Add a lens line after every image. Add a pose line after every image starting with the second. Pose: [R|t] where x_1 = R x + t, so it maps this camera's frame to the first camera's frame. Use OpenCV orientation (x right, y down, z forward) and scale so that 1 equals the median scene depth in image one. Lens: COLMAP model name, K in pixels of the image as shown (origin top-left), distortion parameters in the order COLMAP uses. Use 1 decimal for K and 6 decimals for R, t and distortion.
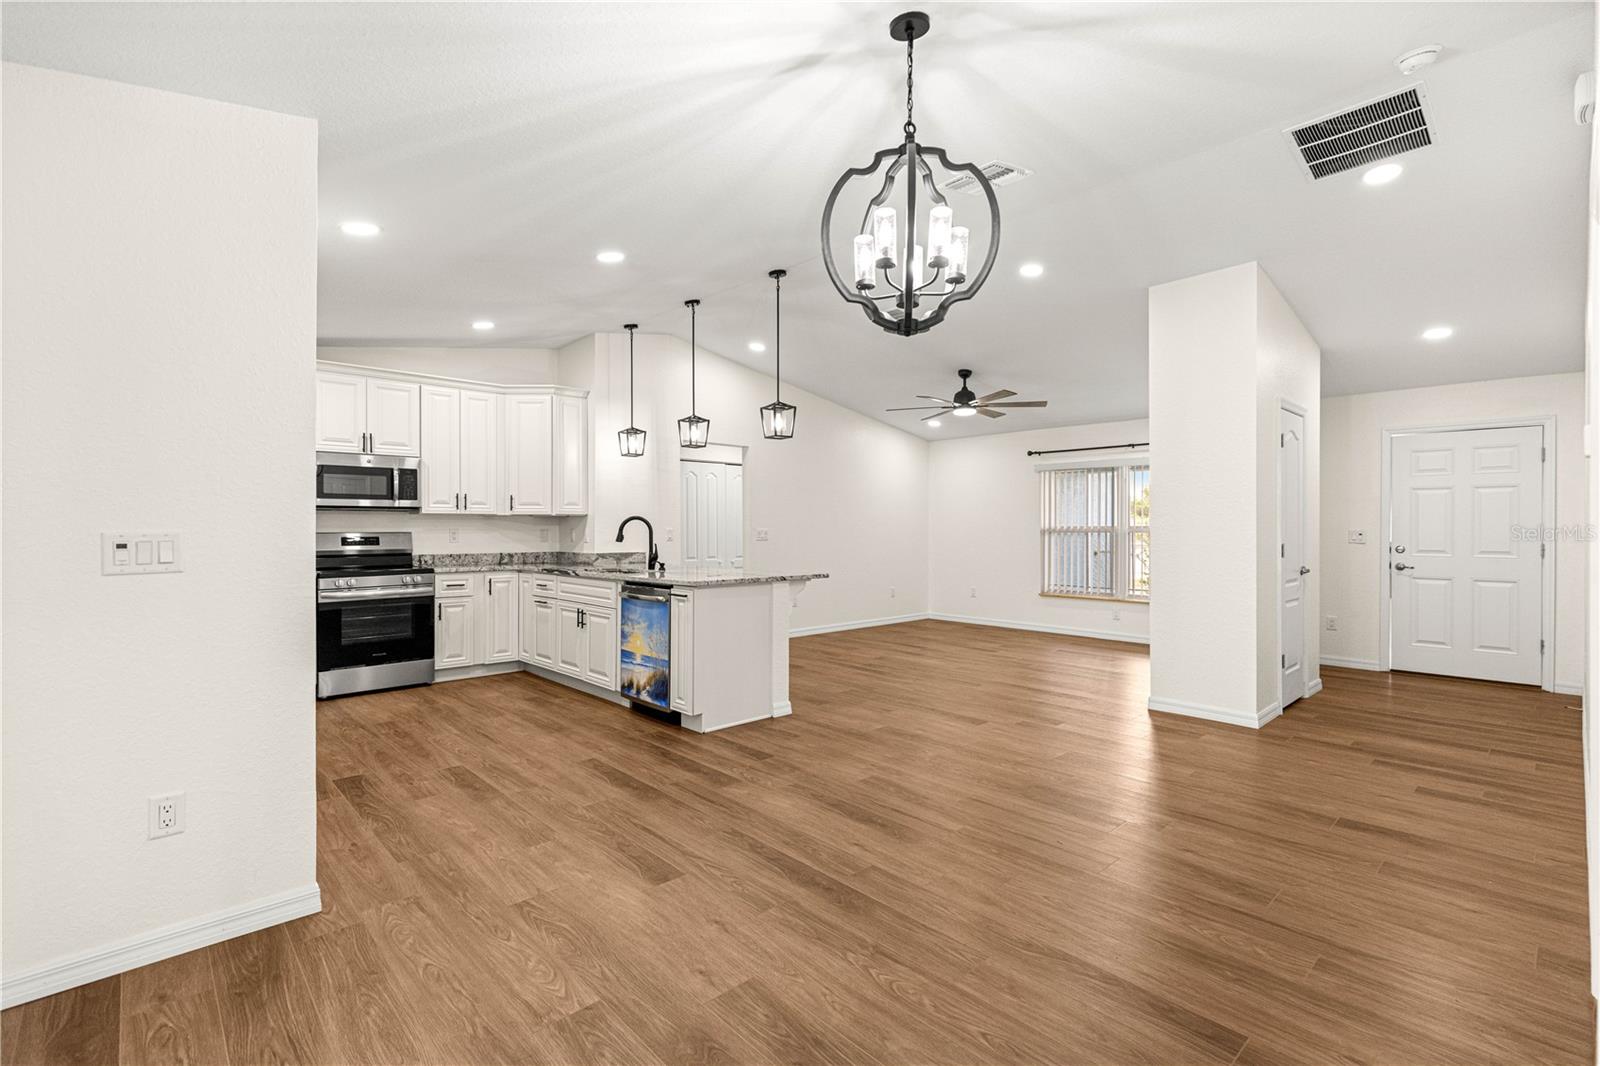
lens RADIAL K [[717.5, 0, 804.6], [0, 717.5, 538.2], [0, 0, 1]] dist [0.007470, -0.000188]
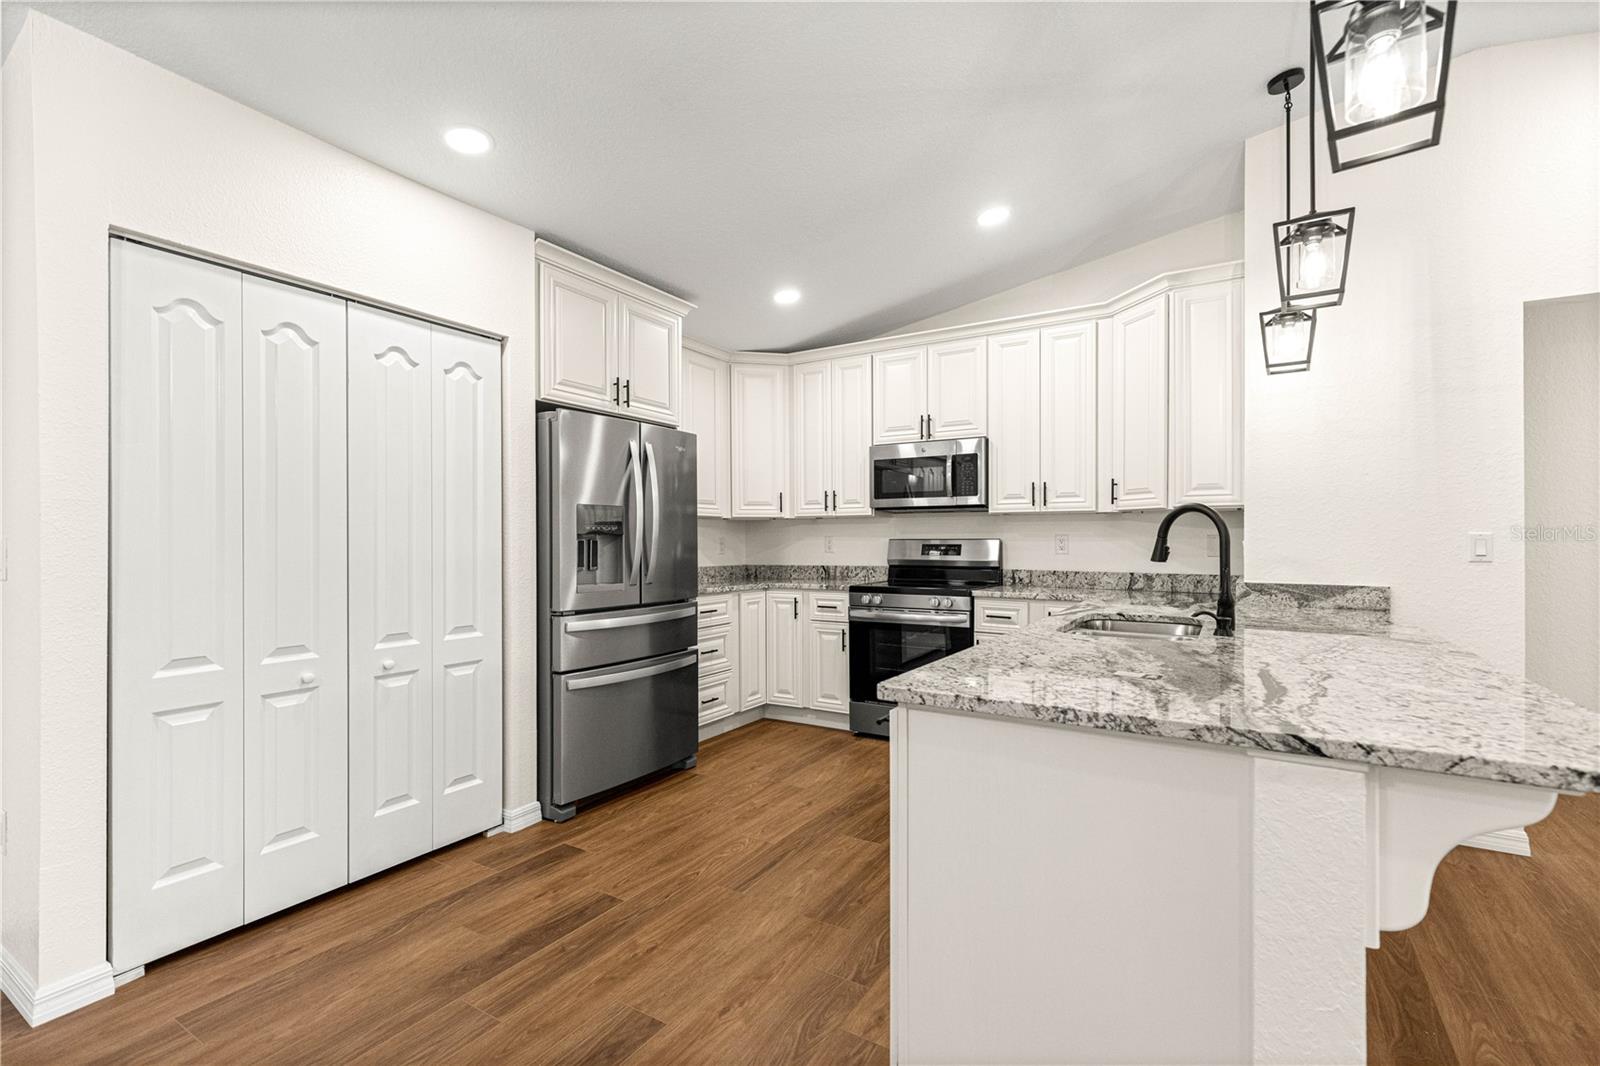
lens RADIAL K [[717.5, 0, 804.6], [0, 717.5, 538.2], [0, 0, 1]] dist [0.007470, -0.000188]
pose [[0.266773, 0.002945, -0.963755, 0.169372], [-0.011478, 0.999934, -0.000121, -0.009890], [0.963691, 0.011094, 0.266789, 0.895060]]
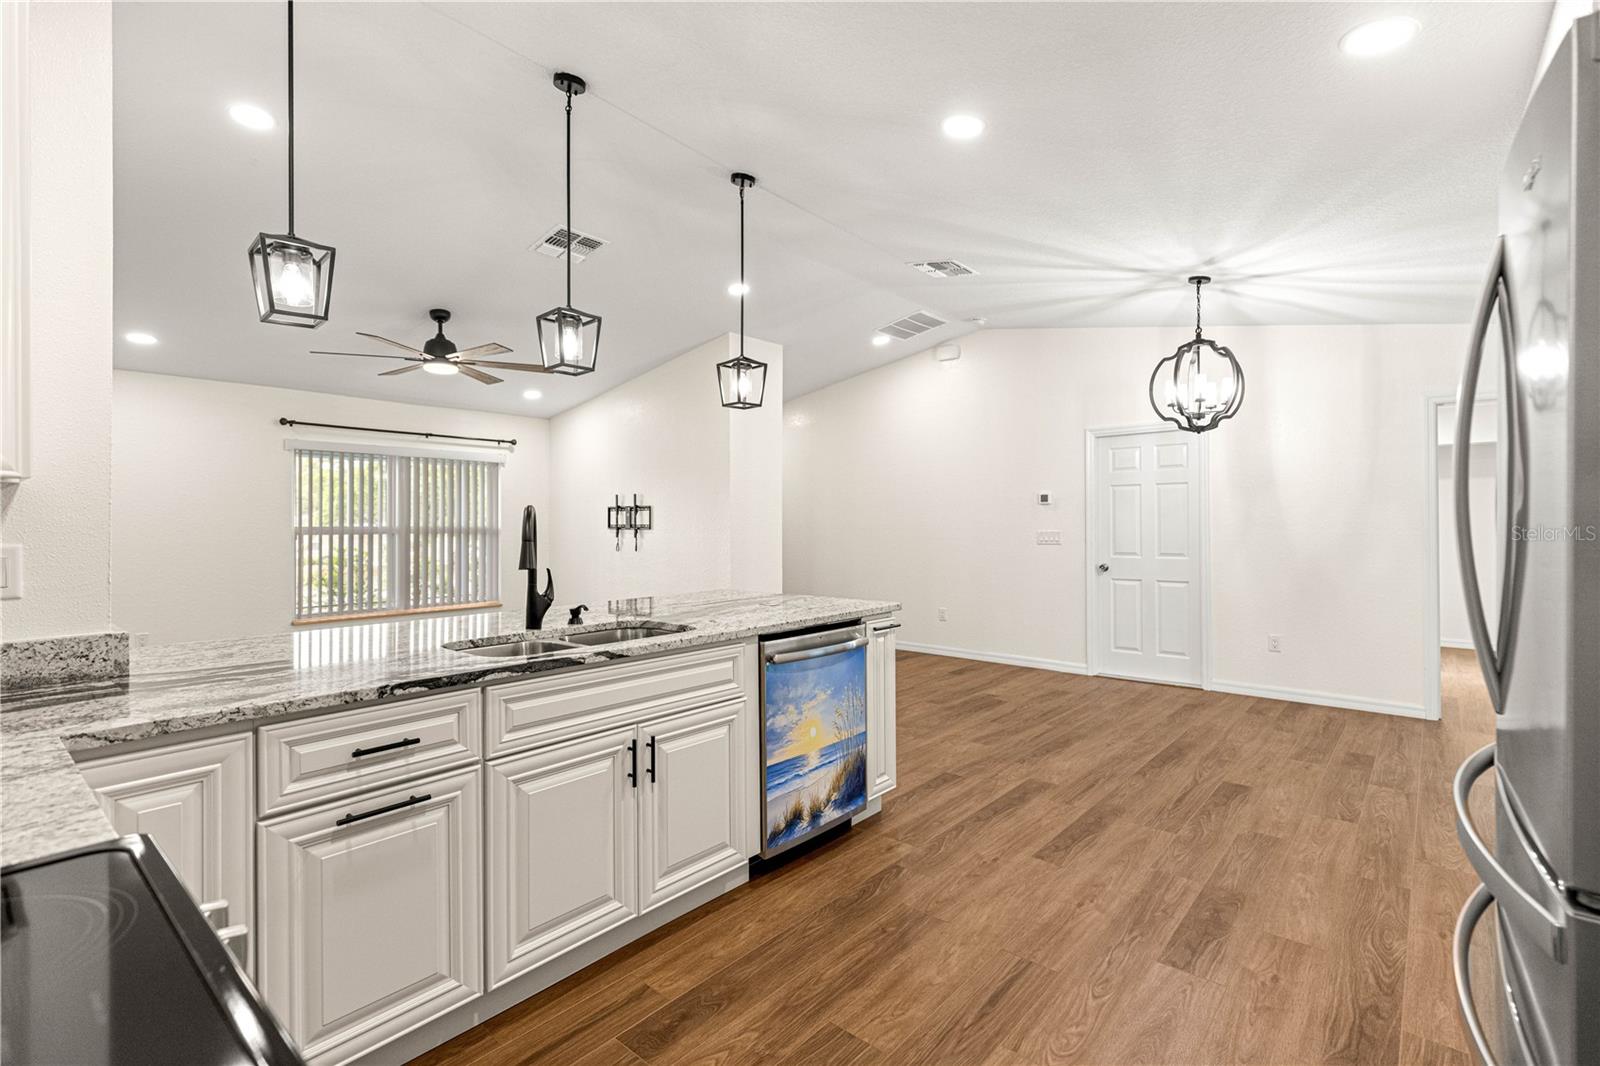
lens RADIAL K [[732.2, 0, 803.0], [0, 732.2, 521.3], [0, 0, 1]] dist [0.011340, -0.000646]
pose [[-0.107276, 0.004631, 0.994218, -0.928041], [0.014827, 0.999885, -0.003058, -0.025286], [-0.994119, 0.014413, -0.107332, 1.213561]]
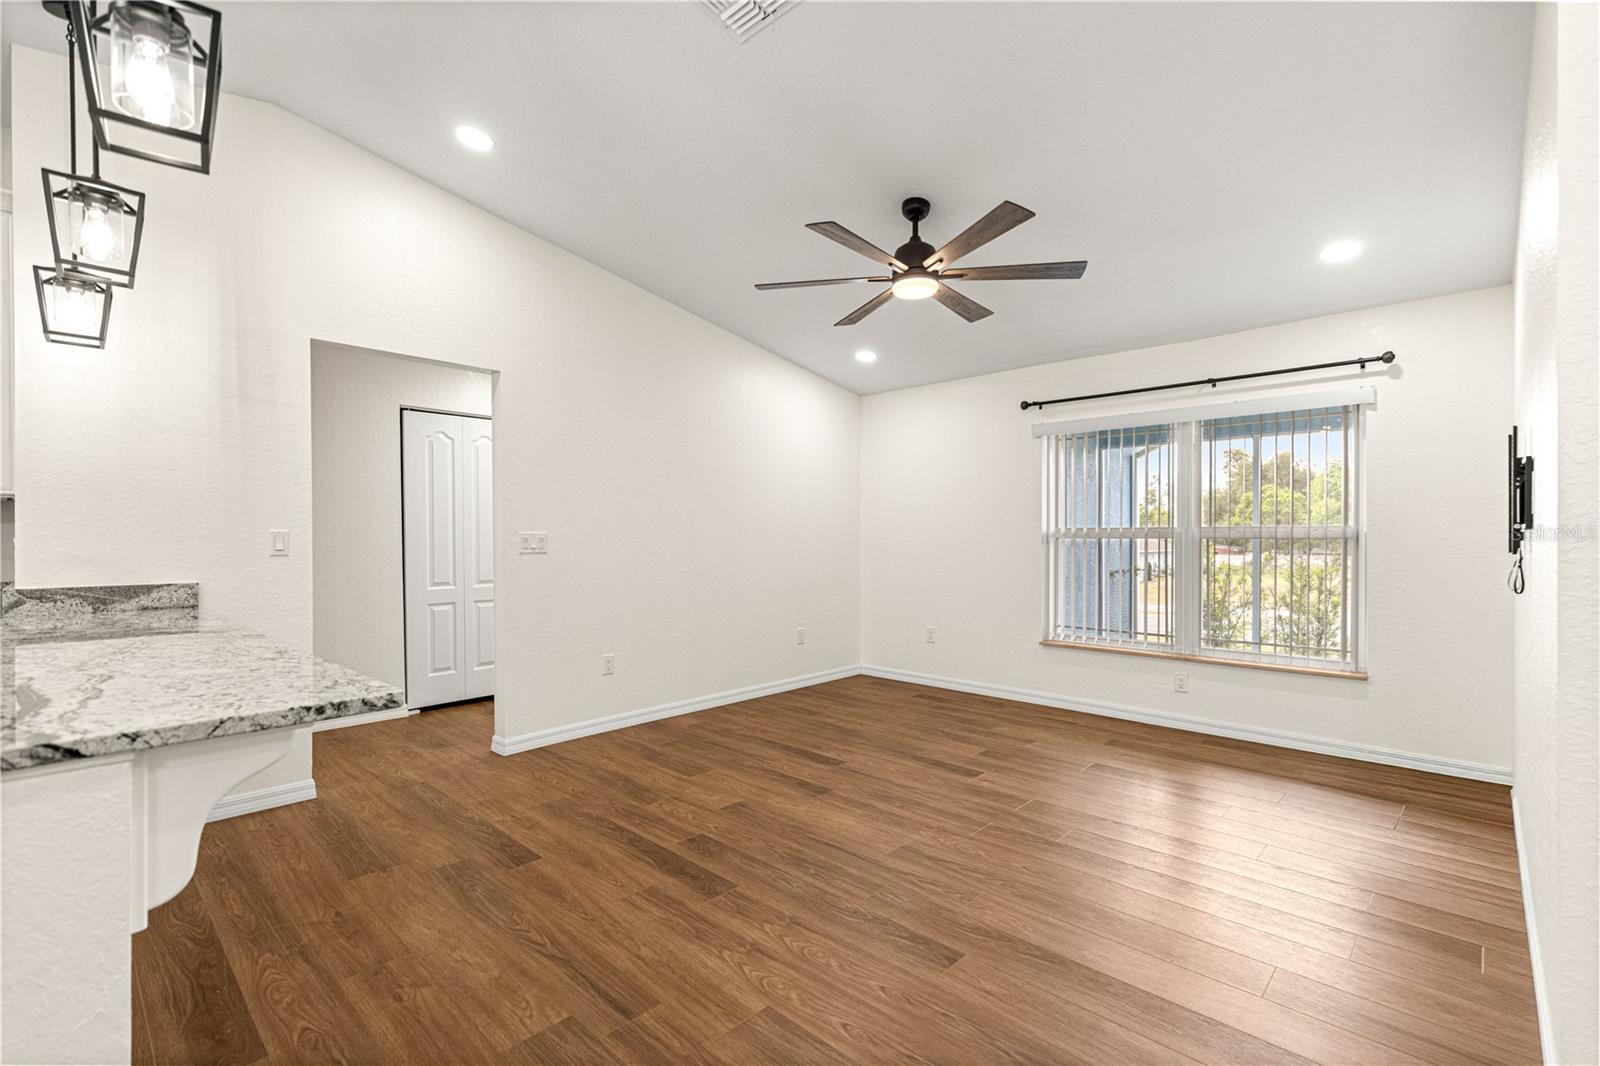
lens RADIAL K [[717.5, 0, 804.6], [0, 717.5, 538.2], [0, 0, 1]] dist [0.007470, -0.000188]
pose [[0.998020, -0.000517, 0.062898, 0.199546], [0.001021, 0.999968, -0.007983, -0.006916], [-0.062891, 0.008031, 0.997988, 0.881592]]
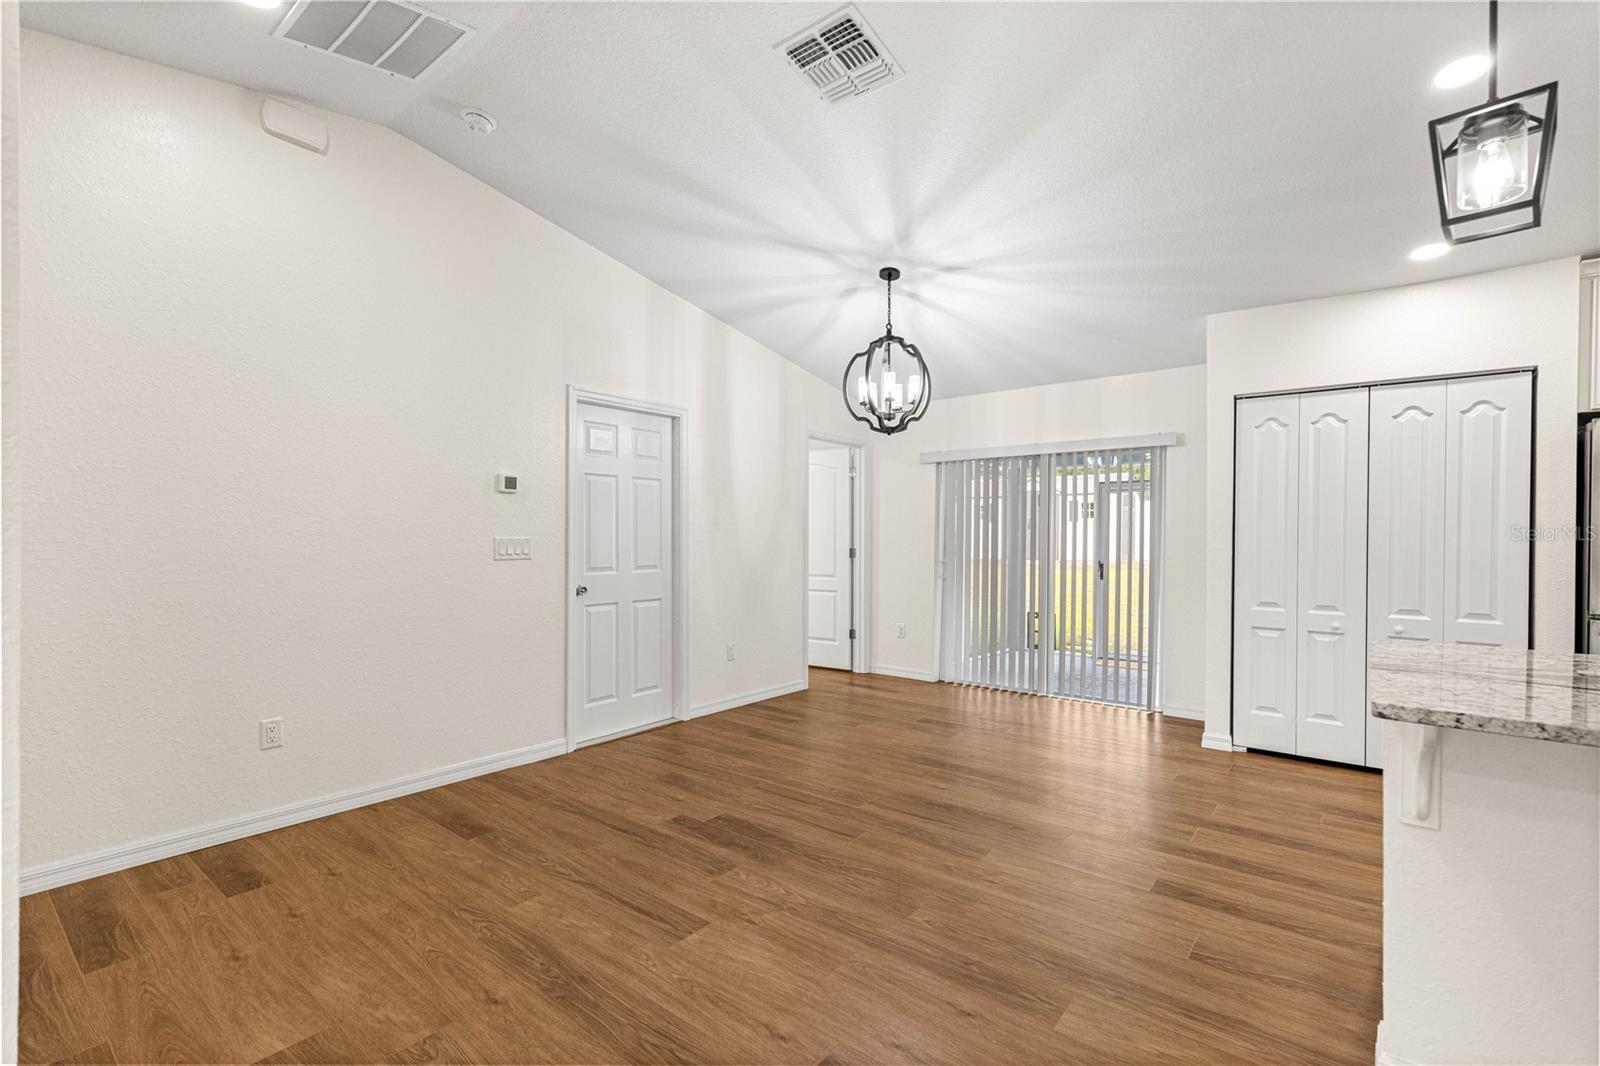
lens RADIAL K [[717.5, 0, 804.6], [0, 717.5, 538.2], [0, 0, 1]] dist [0.007470, -0.000188]
pose [[-0.988432, -0.006932, -0.151505, 0.342476], [-0.008879, 0.999886, 0.012178, -0.014897], [0.151404, 0.013382, -0.988381, 1.494129]]
